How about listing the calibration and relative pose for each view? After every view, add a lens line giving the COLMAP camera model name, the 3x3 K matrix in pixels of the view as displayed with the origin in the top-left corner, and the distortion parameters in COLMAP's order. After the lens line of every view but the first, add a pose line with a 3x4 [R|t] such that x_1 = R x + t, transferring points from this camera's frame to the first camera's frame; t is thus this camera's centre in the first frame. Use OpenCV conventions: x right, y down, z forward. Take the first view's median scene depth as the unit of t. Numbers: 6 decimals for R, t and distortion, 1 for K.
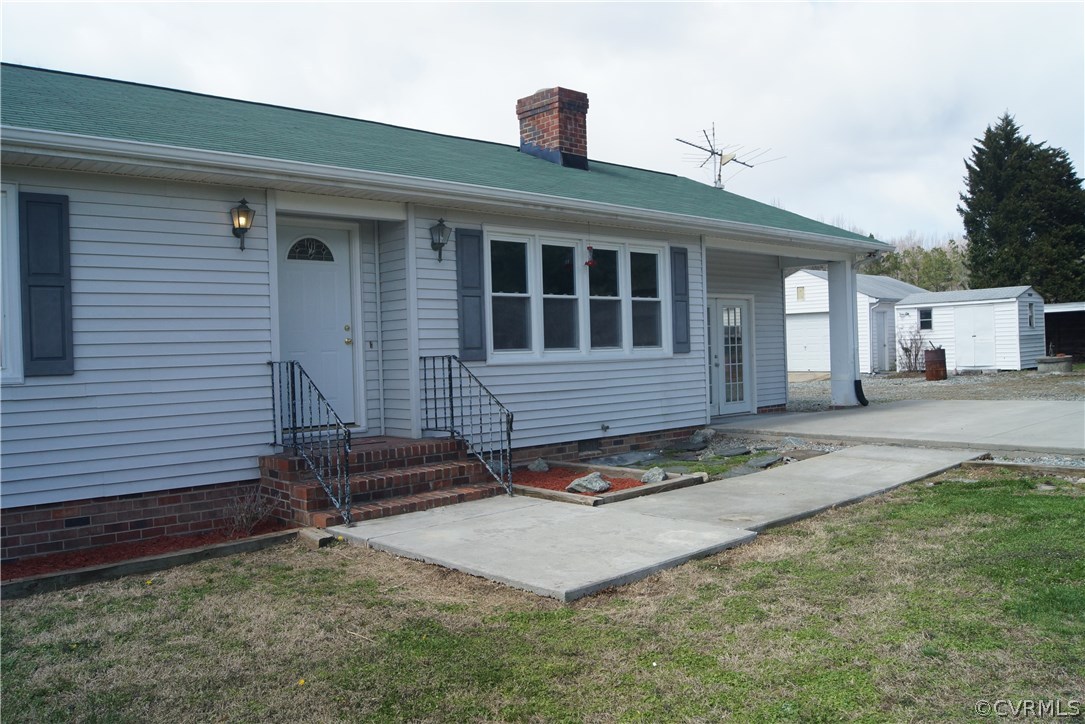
lens RADIAL K [[864.5, 0, 542.5], [0, 864.5, 362.0], [0, 0, 1]] dist [-0.061764, 0.001577]
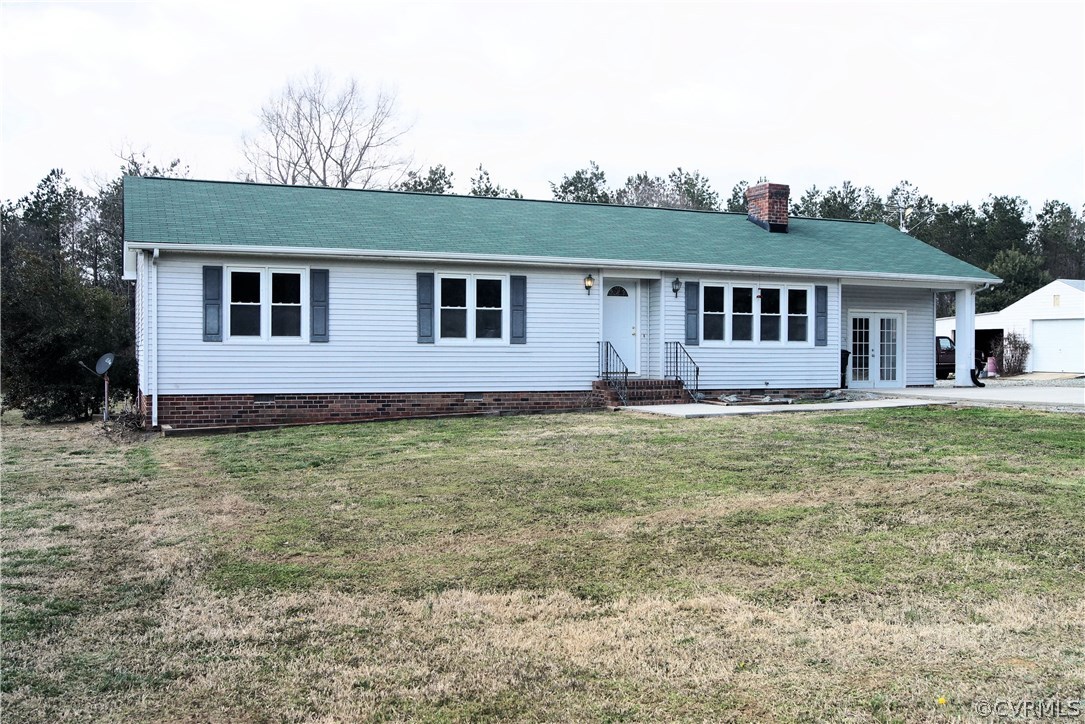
lens RADIAL K [[864.5, 0, 542.5], [0, 864.5, 362.0], [0, 0, 1]] dist [-0.061764, 0.001577]
pose [[0.933735, 0.040233, -0.355697, 0.317012], [-0.036622, 0.999187, 0.016882, 0.017307], [0.356087, -0.002737, 0.934449, -1.044313]]
